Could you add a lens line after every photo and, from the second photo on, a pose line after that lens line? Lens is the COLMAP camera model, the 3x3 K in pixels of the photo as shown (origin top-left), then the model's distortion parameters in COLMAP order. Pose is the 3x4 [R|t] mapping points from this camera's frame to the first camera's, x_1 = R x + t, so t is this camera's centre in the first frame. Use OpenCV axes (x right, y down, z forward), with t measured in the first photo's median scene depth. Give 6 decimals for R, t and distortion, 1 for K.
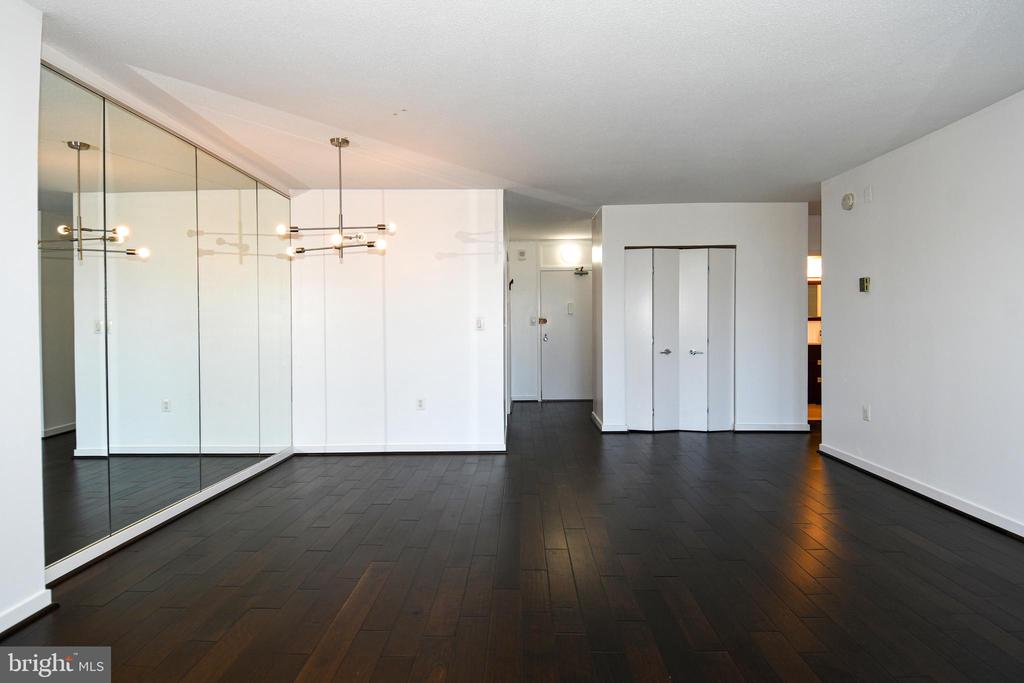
lens RADIAL K [[536.7, 0, 575.6], [0, 536.7, 325.9], [0, 0, 1]] dist [0.045321, -0.064752]
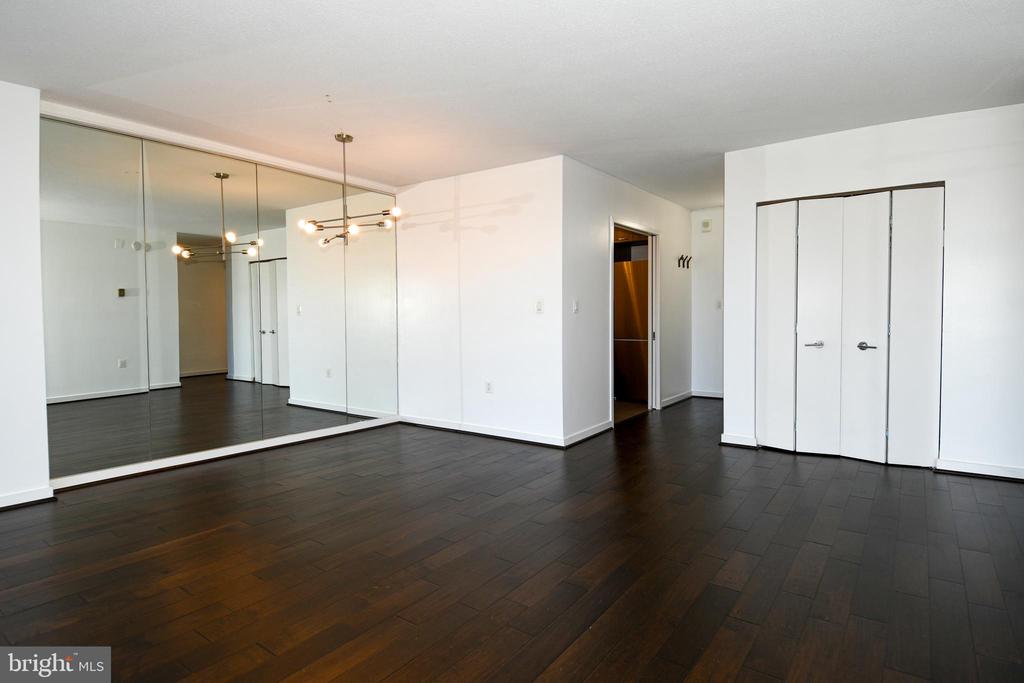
lens RADIAL K [[557.8, 0, 509.7], [0, 557.8, 329.6], [0, 0, 1]] dist [0.003879, -0.000612]
pose [[0.804851, 0.019701, -0.593150, 0.343089], [0.000234, 0.999438, 0.033513, 0.004465], [0.593477, -0.027112, 0.804394, 0.196153]]
